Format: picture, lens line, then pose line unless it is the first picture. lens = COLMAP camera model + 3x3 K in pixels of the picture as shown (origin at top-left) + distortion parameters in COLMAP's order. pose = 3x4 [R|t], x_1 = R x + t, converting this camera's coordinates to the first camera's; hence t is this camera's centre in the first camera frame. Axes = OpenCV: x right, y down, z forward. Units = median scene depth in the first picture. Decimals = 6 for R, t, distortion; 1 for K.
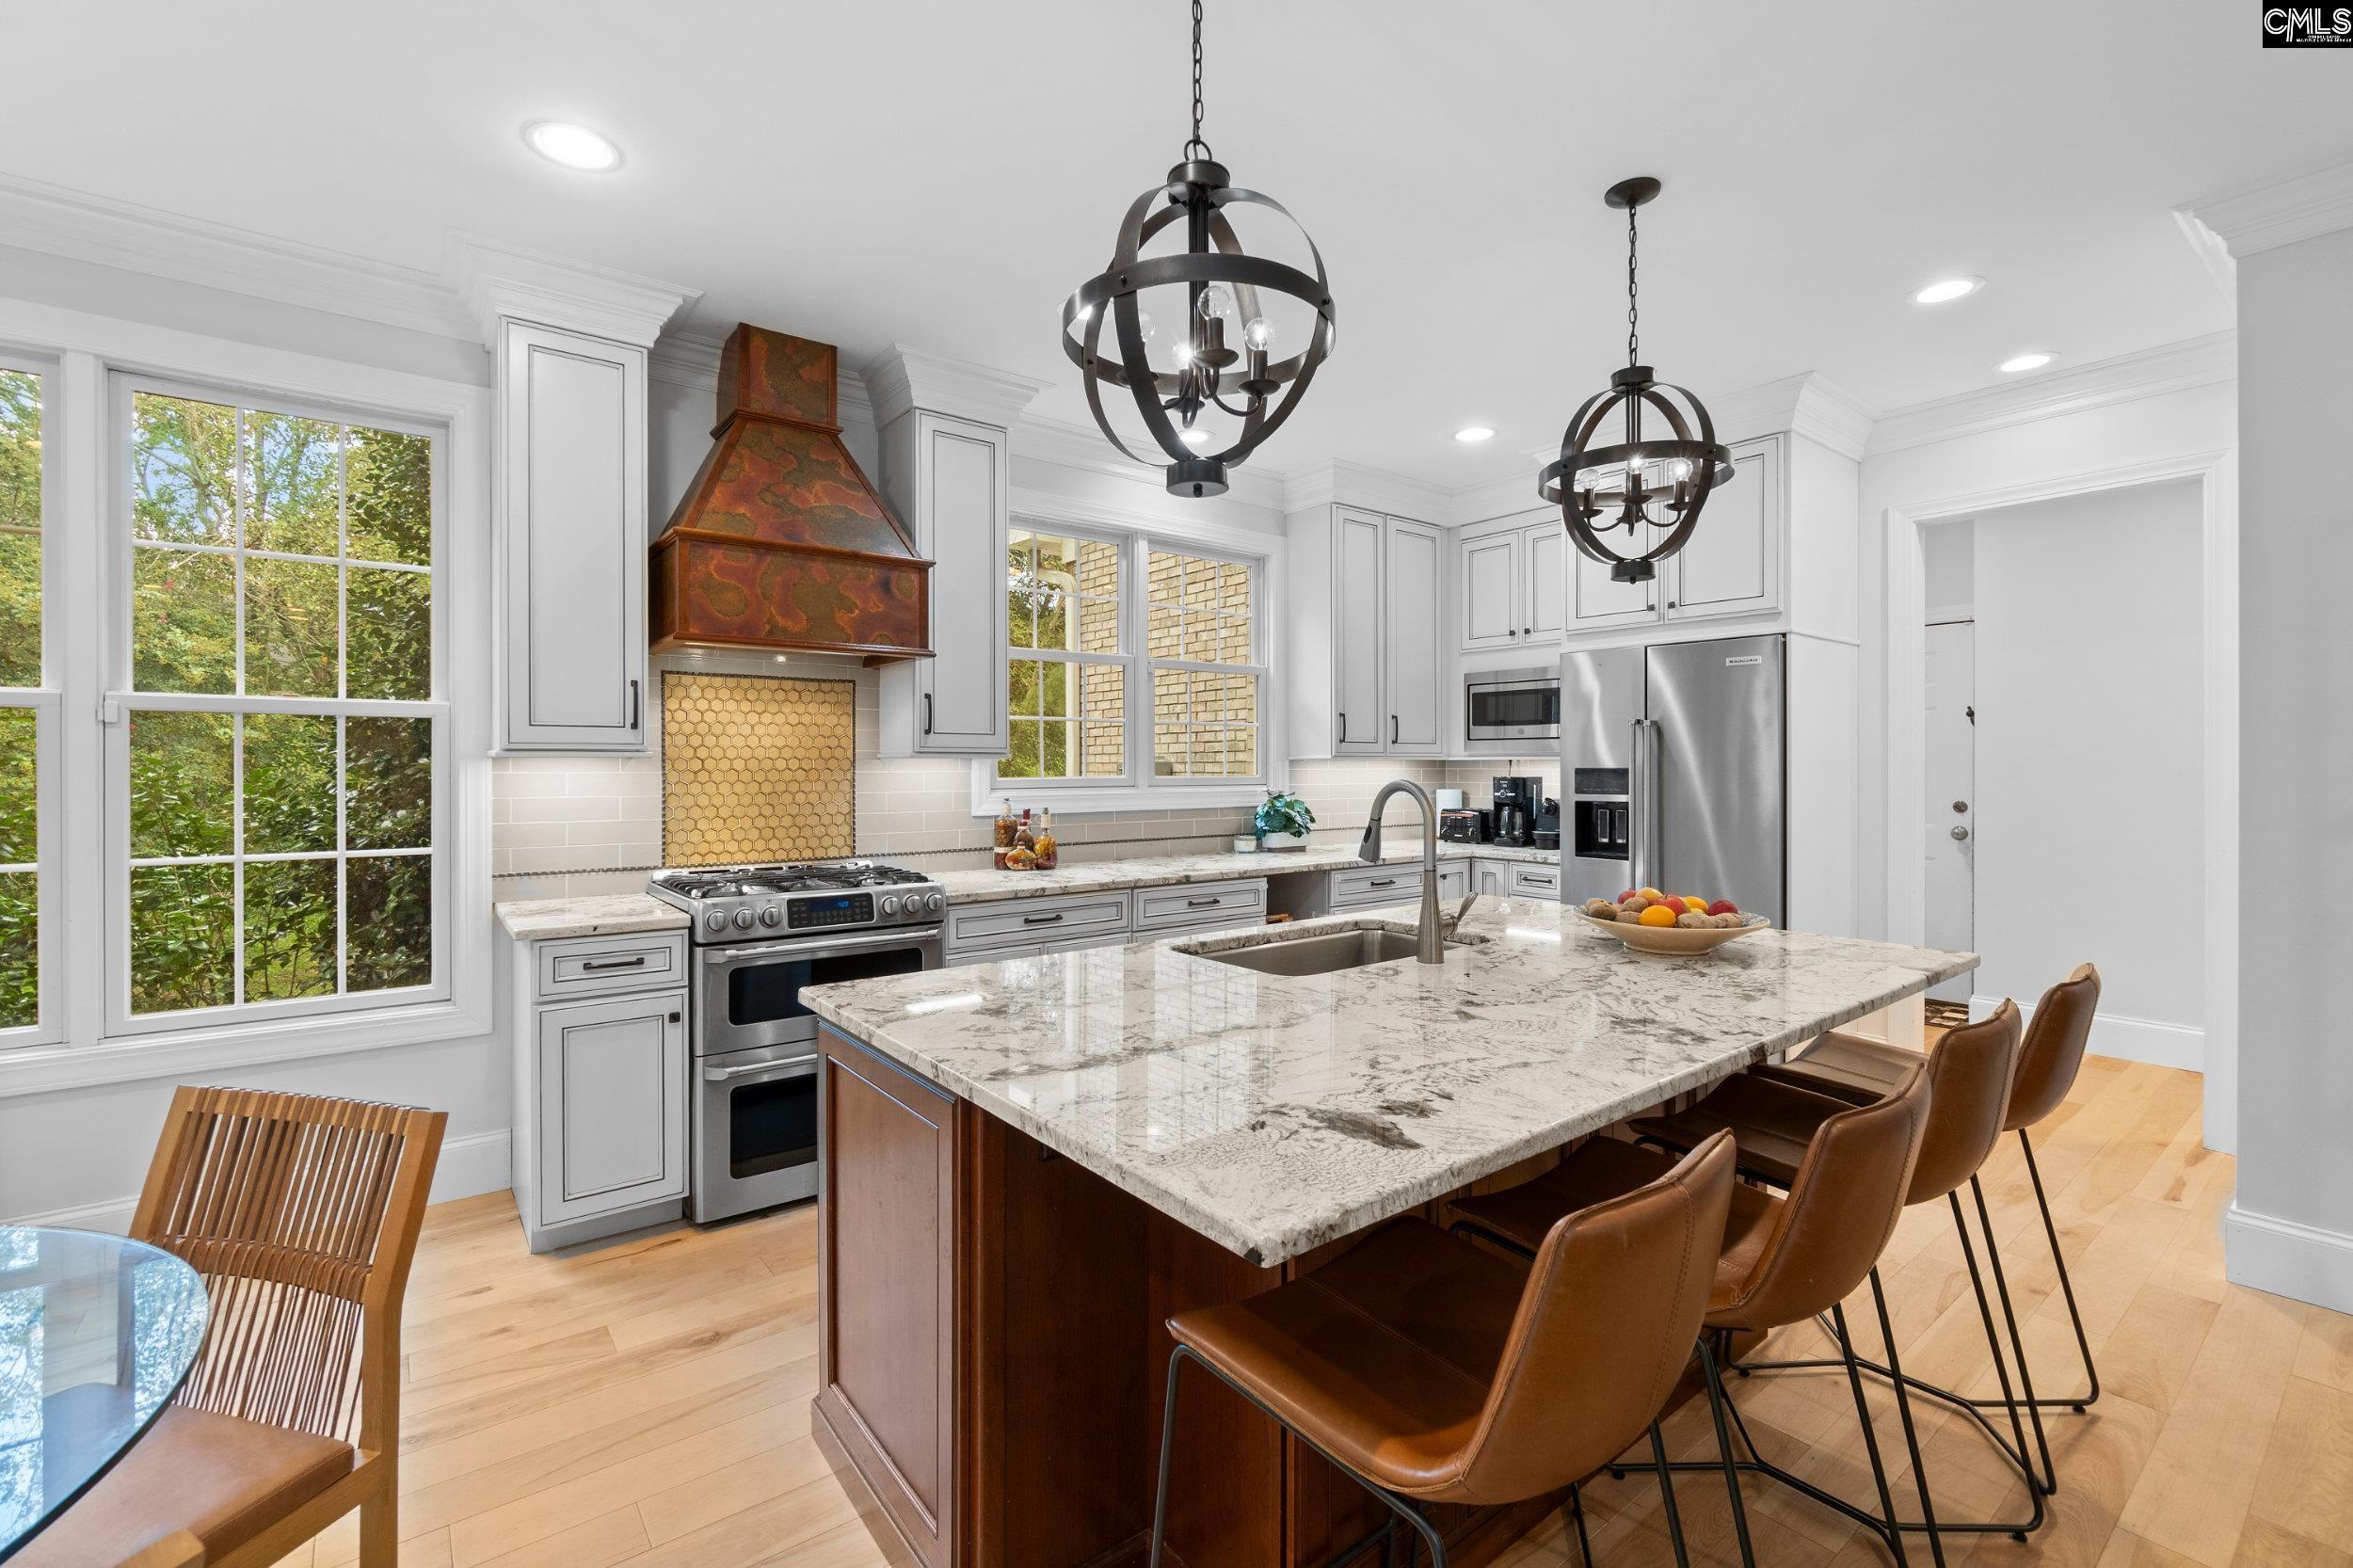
lens RADIAL K [[1019.8, 0, 1176.9], [0, 1019.8, 772.3], [0, 0, 1]] dist [-0.001278, 0.000870]
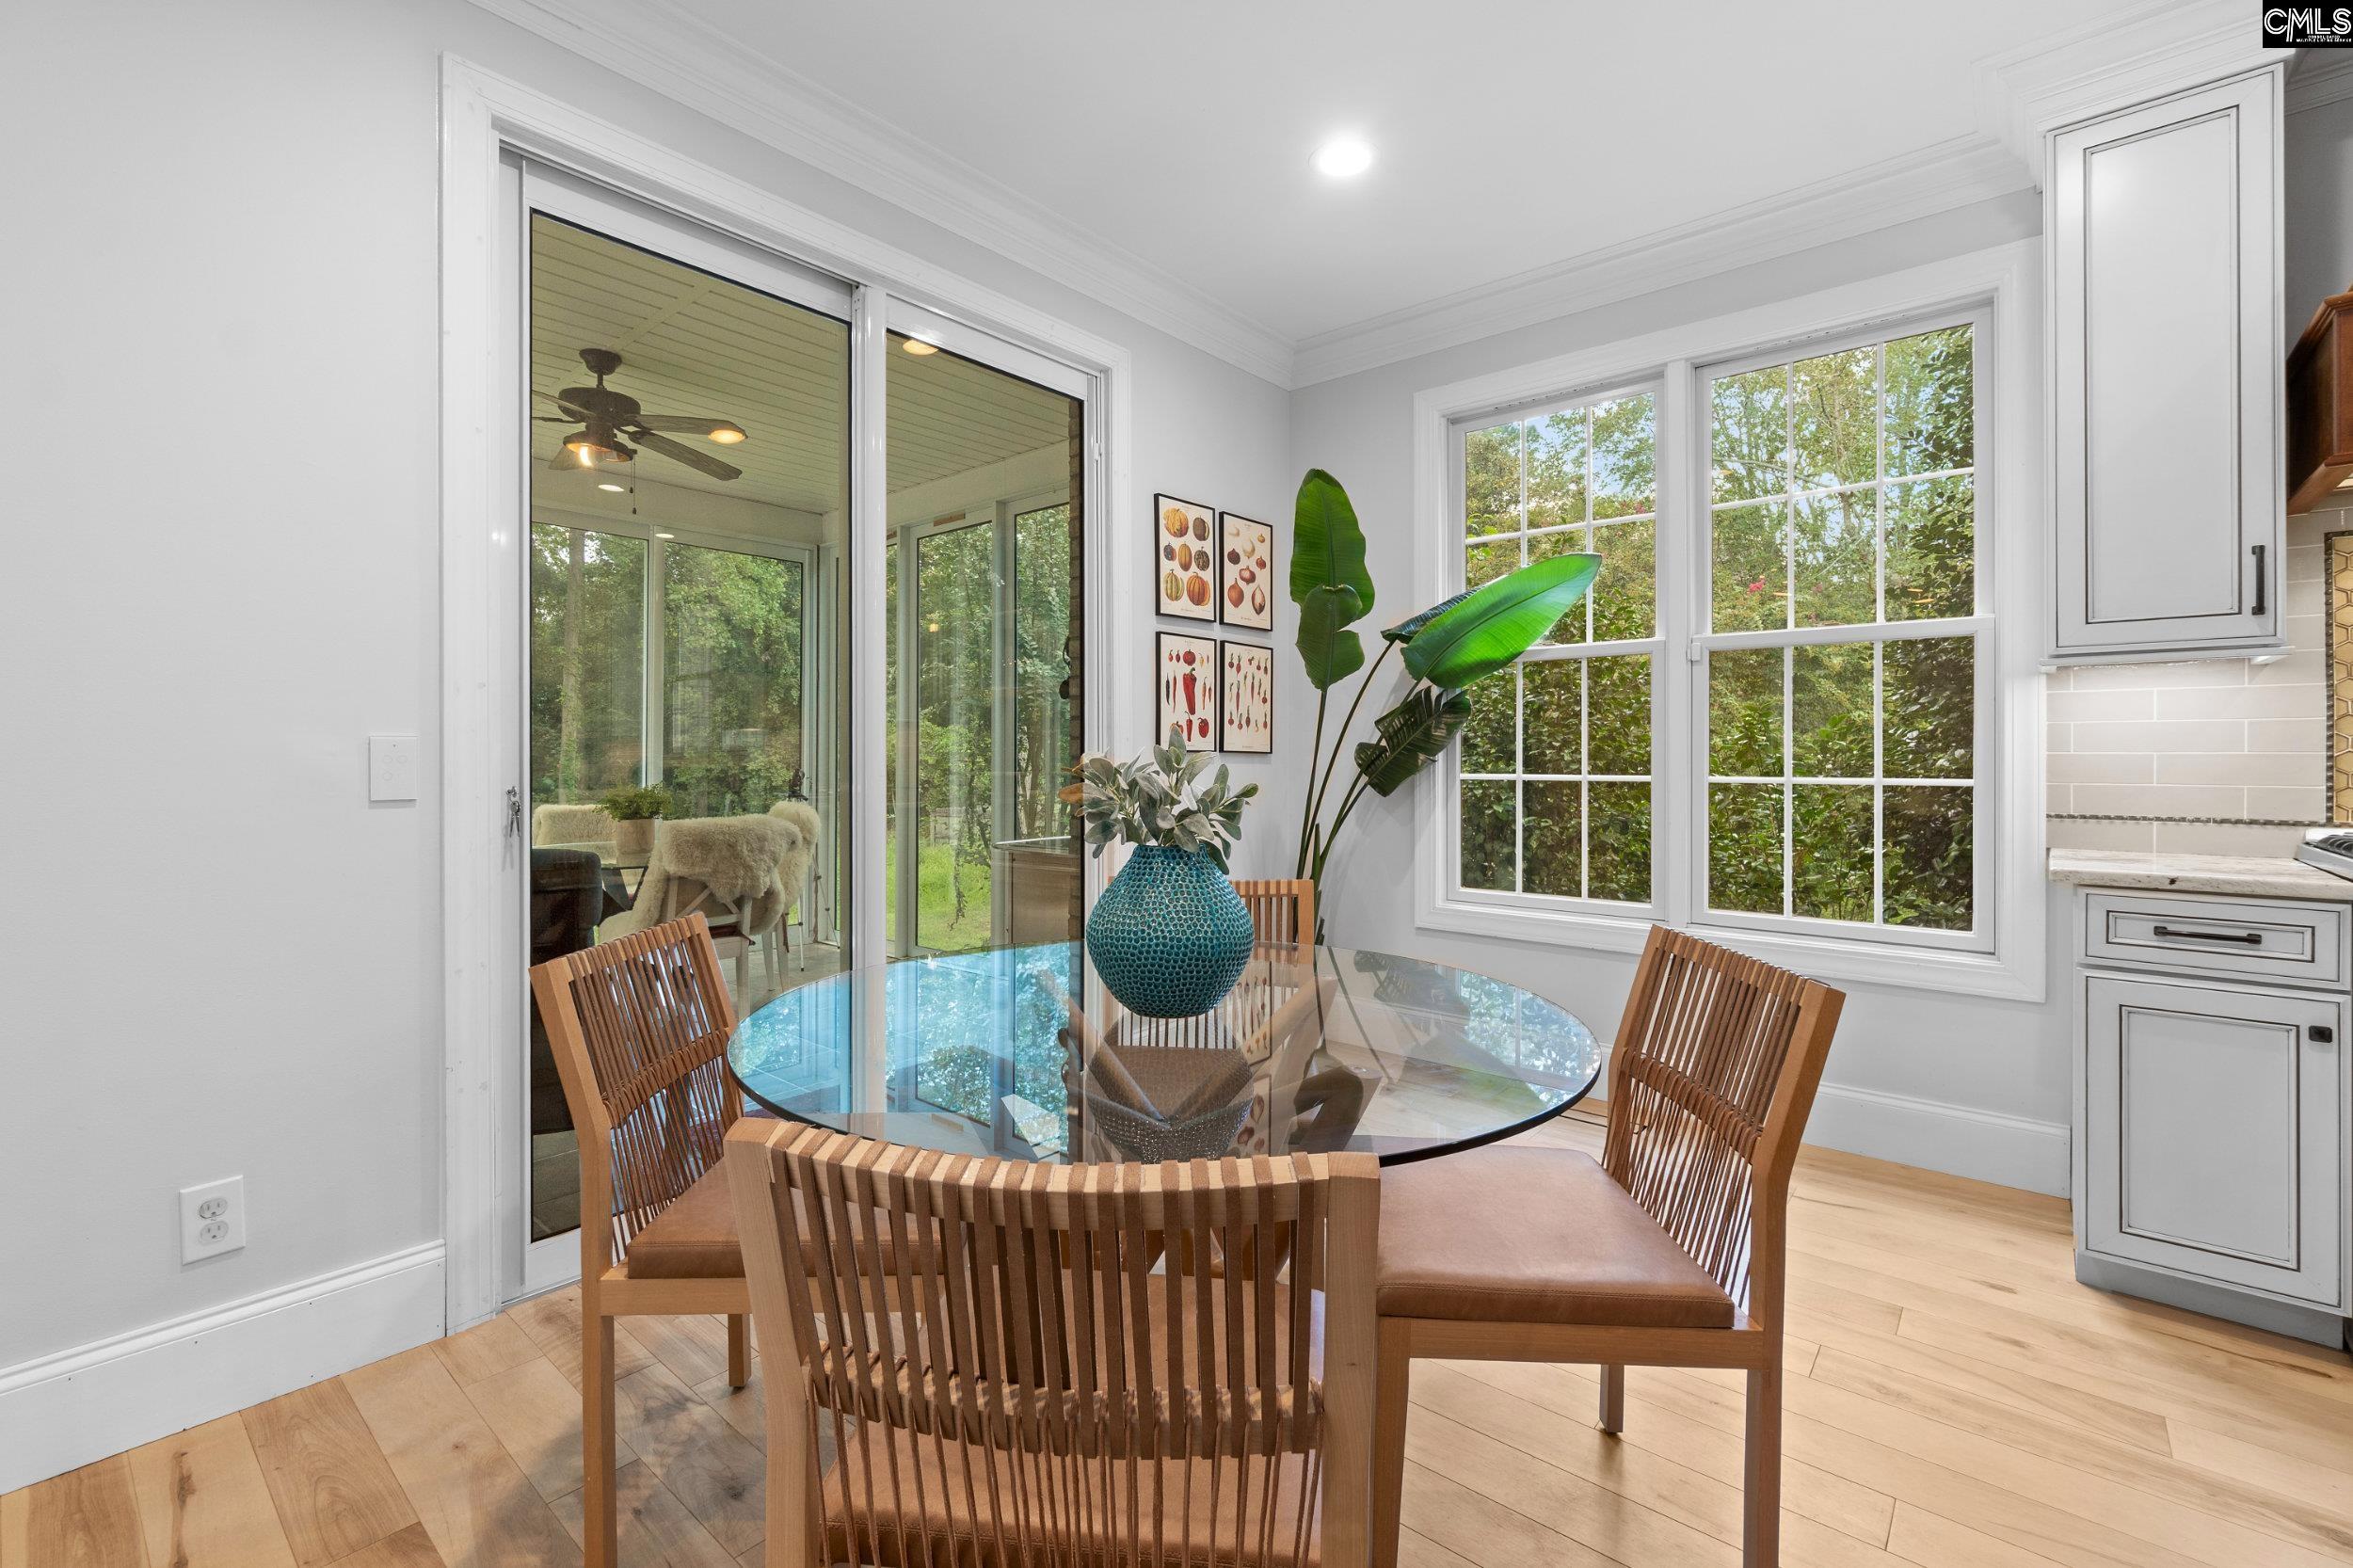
lens RADIAL K [[1019.8, 0, 1172.8], [0, 1019.8, 774.8], [0, 0, 1]] dist [-0.001278, 0.000870]
pose [[0.182360, -0.005752, -0.983215, 0.022297], [-0.010807, 0.999911, -0.007854, 0.085185], [0.983172, 0.012058, 0.182282, 0.144594]]
